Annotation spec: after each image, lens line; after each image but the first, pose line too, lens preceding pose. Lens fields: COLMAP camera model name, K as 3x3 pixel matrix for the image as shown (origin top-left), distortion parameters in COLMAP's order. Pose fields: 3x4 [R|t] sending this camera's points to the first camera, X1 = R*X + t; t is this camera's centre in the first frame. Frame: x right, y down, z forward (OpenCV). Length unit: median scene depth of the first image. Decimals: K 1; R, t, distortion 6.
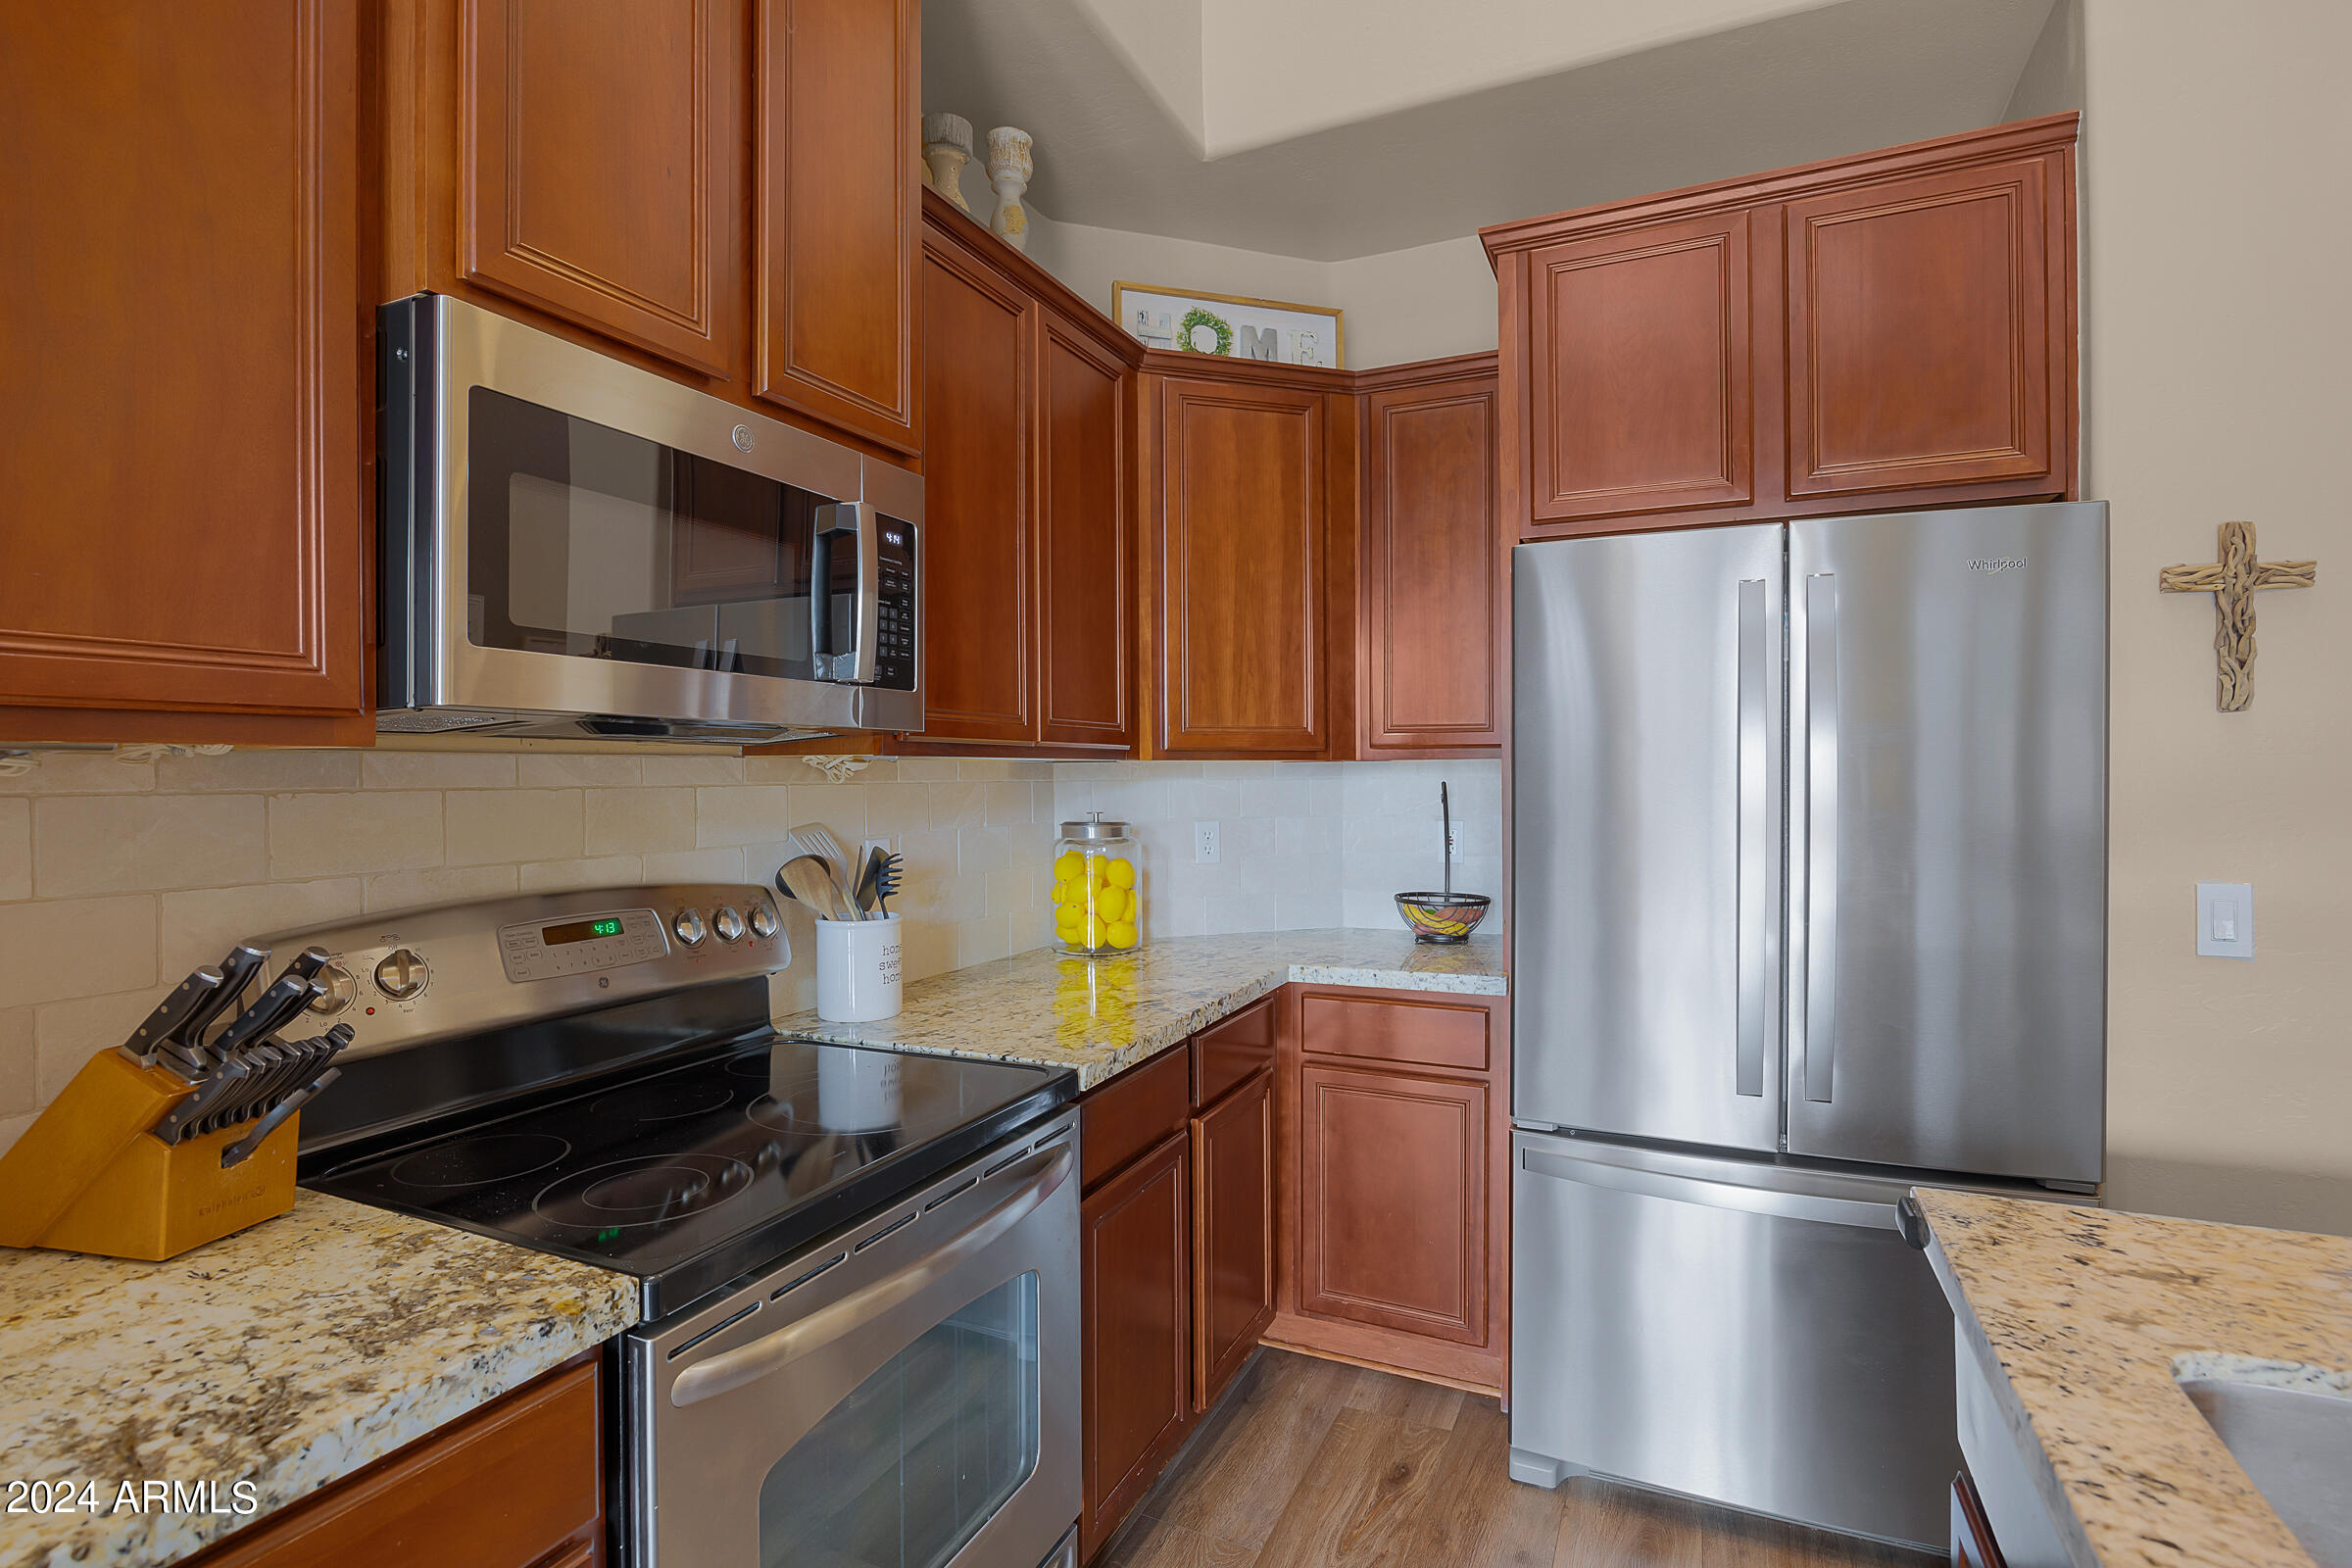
lens RADIAL K [[1125.1, 0, 1153.9], [0, 1125.1, 779.4], [0, 0, 1]] dist [-0.015358, 0.000027]
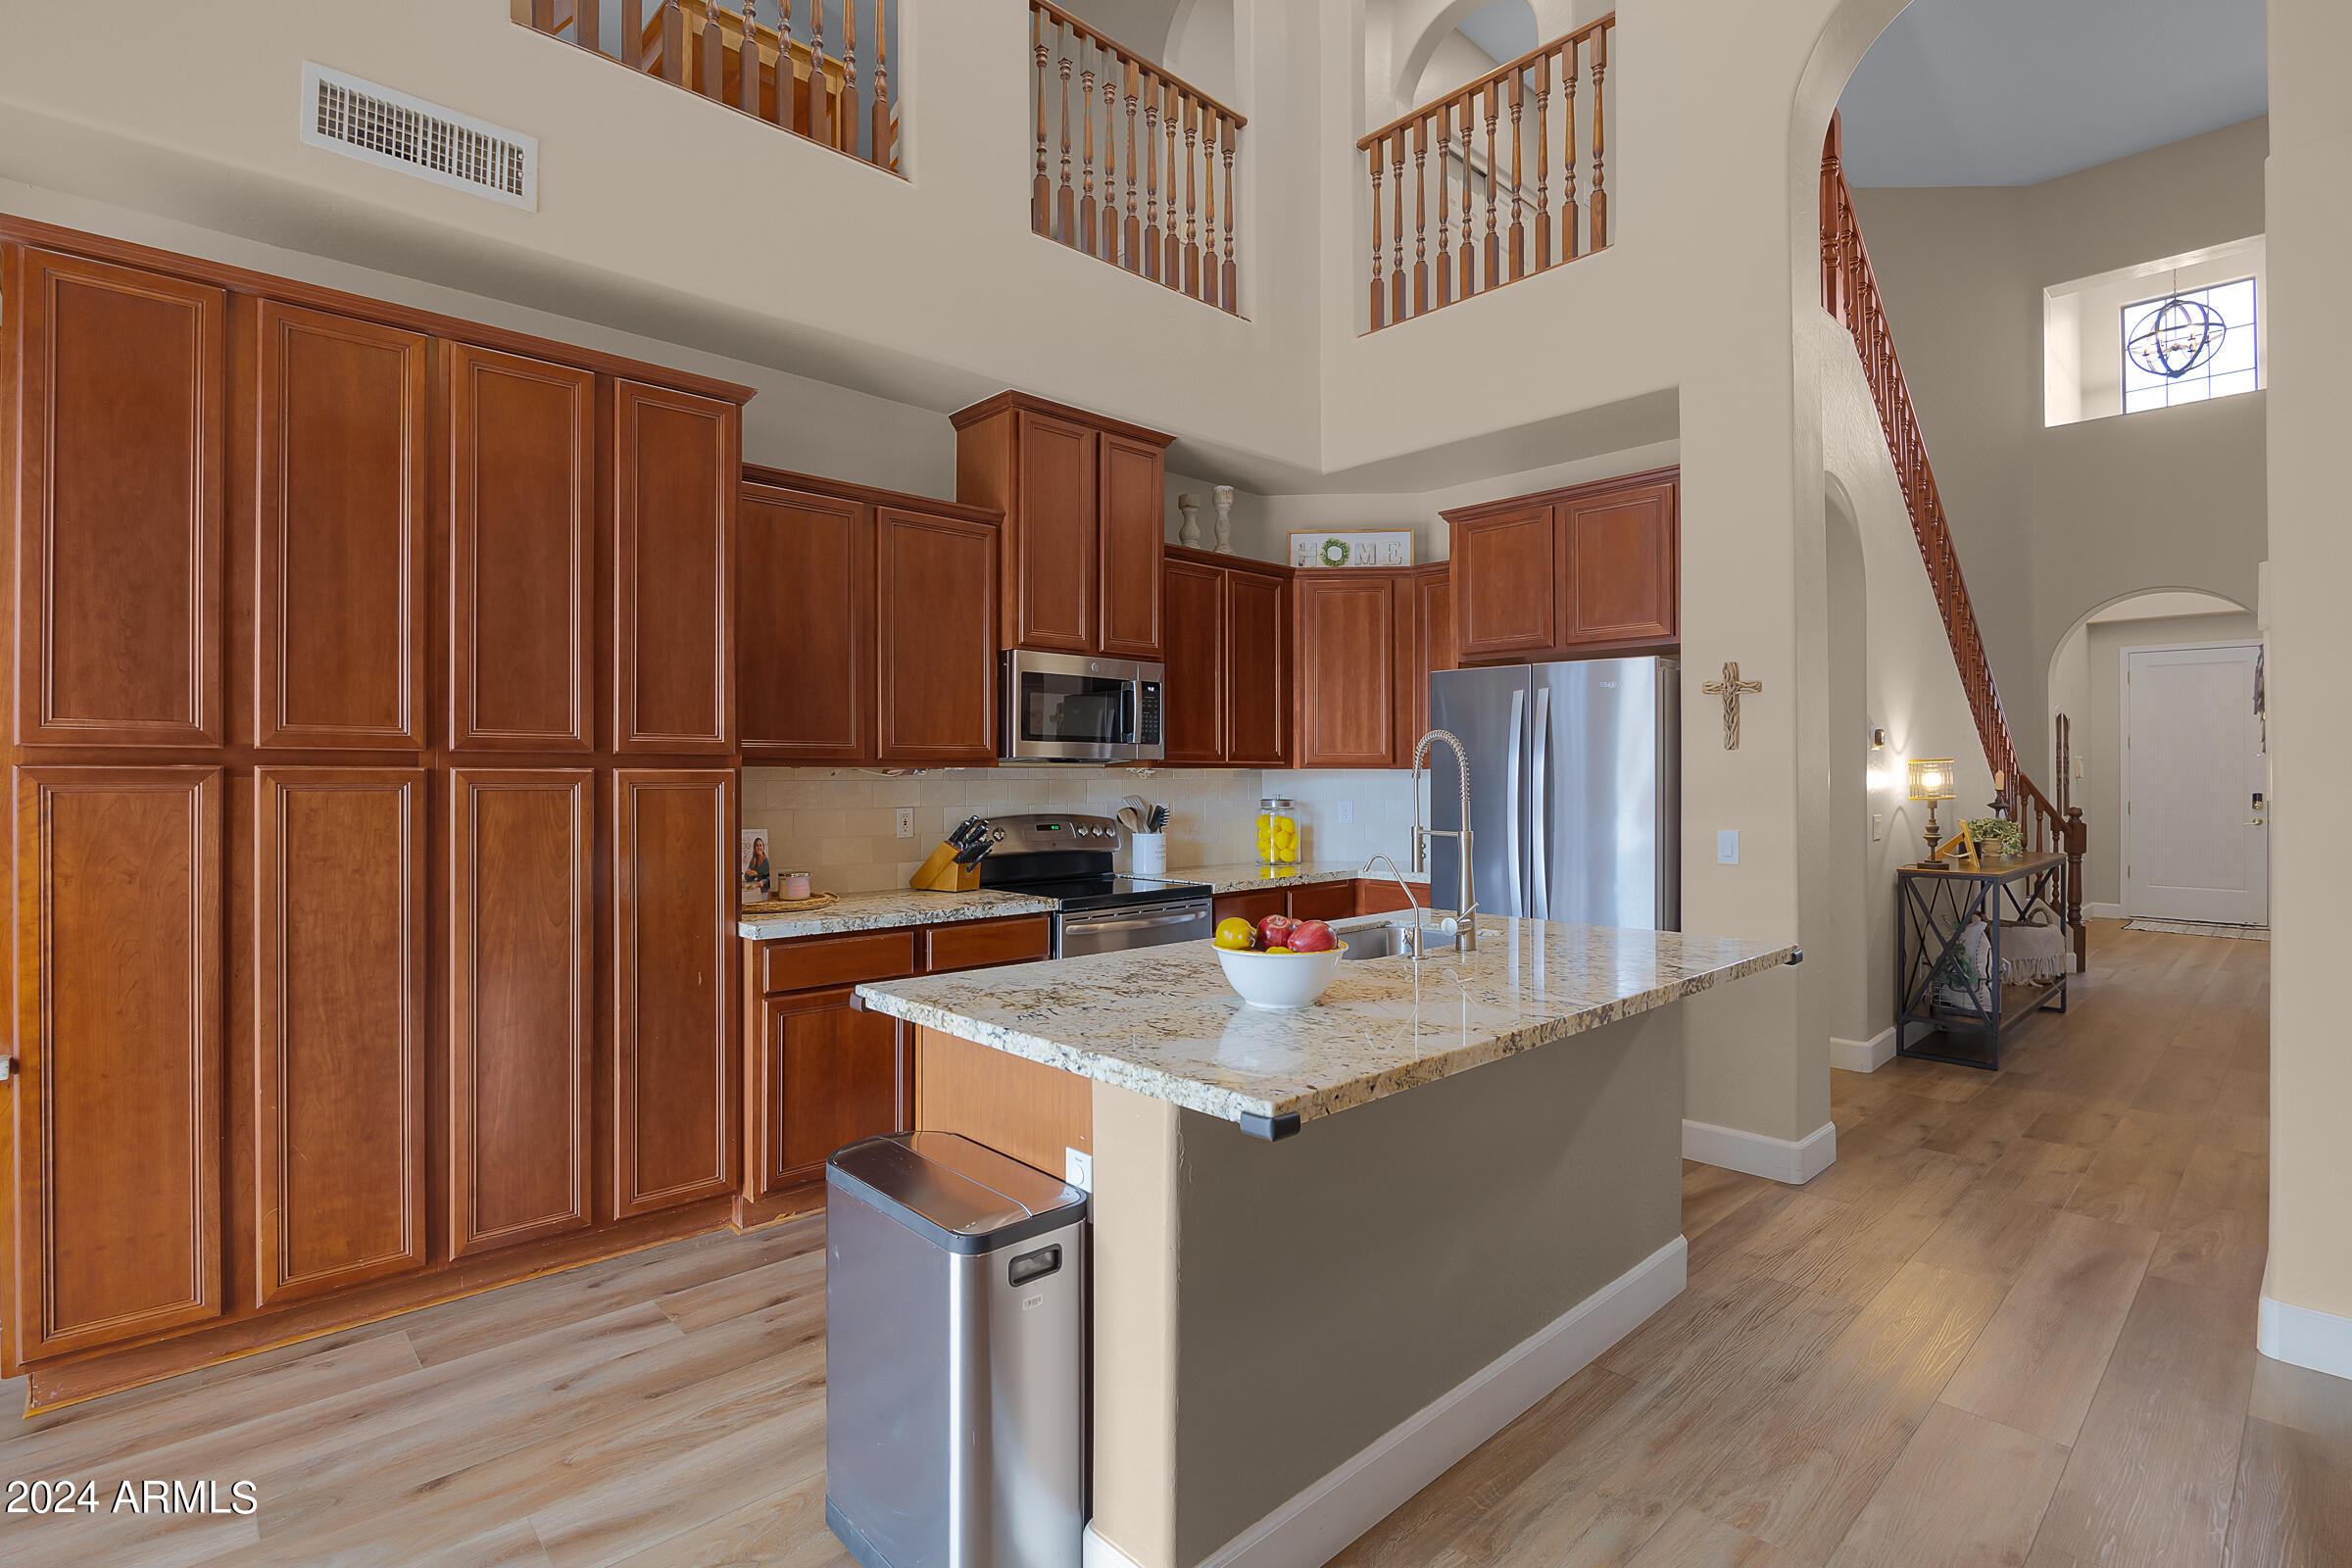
lens RADIAL K [[1093.7, 0, 1144.9], [0, 1093.7, 770.7], [0, 0, 1]] dist [-0.013929, -0.000223]
pose [[0.926149, 0.004656, -0.377129, 0.614094], [-0.007154, 0.999961, -0.005223, -0.001702], [0.377090, 0.007535, 0.926146, -1.187216]]
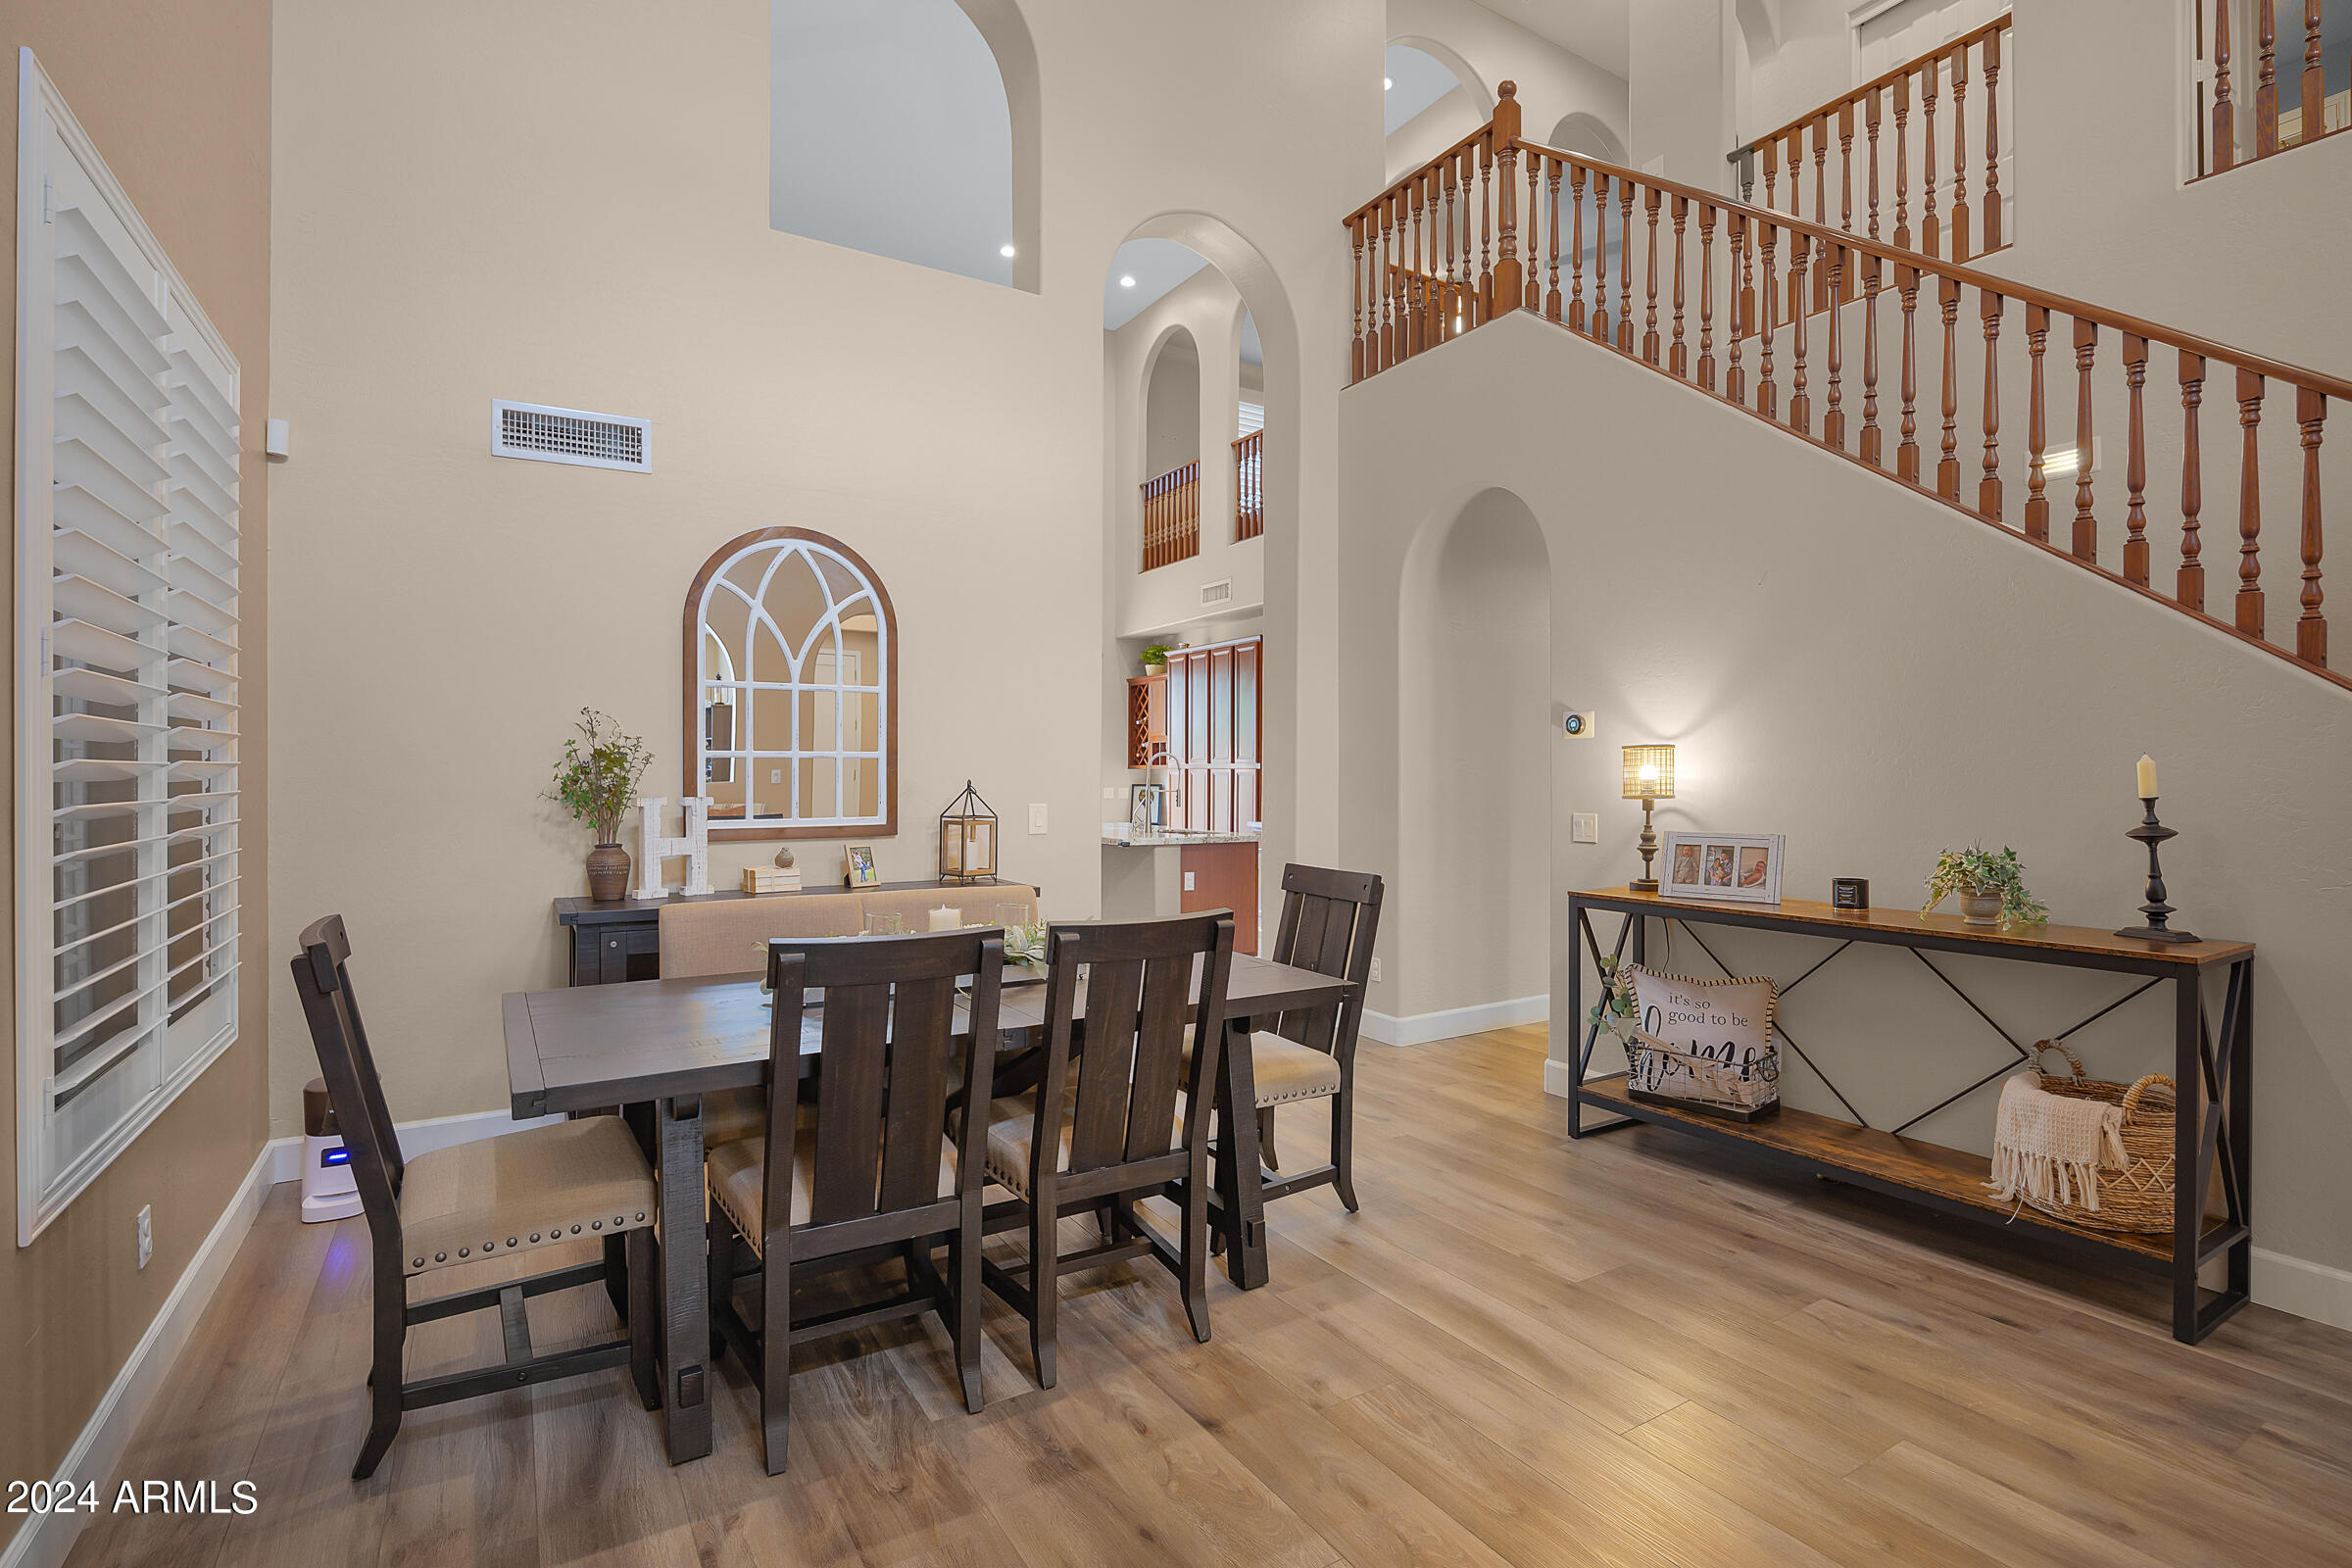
lens RADIAL K [[1127.8, 0, 1186.8], [0, 1127.8, 814.2], [0, 0, 1]] dist [-0.010652, 0.000040]
pose [[-0.546892, 0.034554, -0.836490, 3.475604], [-0.002549, 0.999075, 0.042936, -0.018614], [0.837199, 0.025613, -0.546298, 2.254208]]
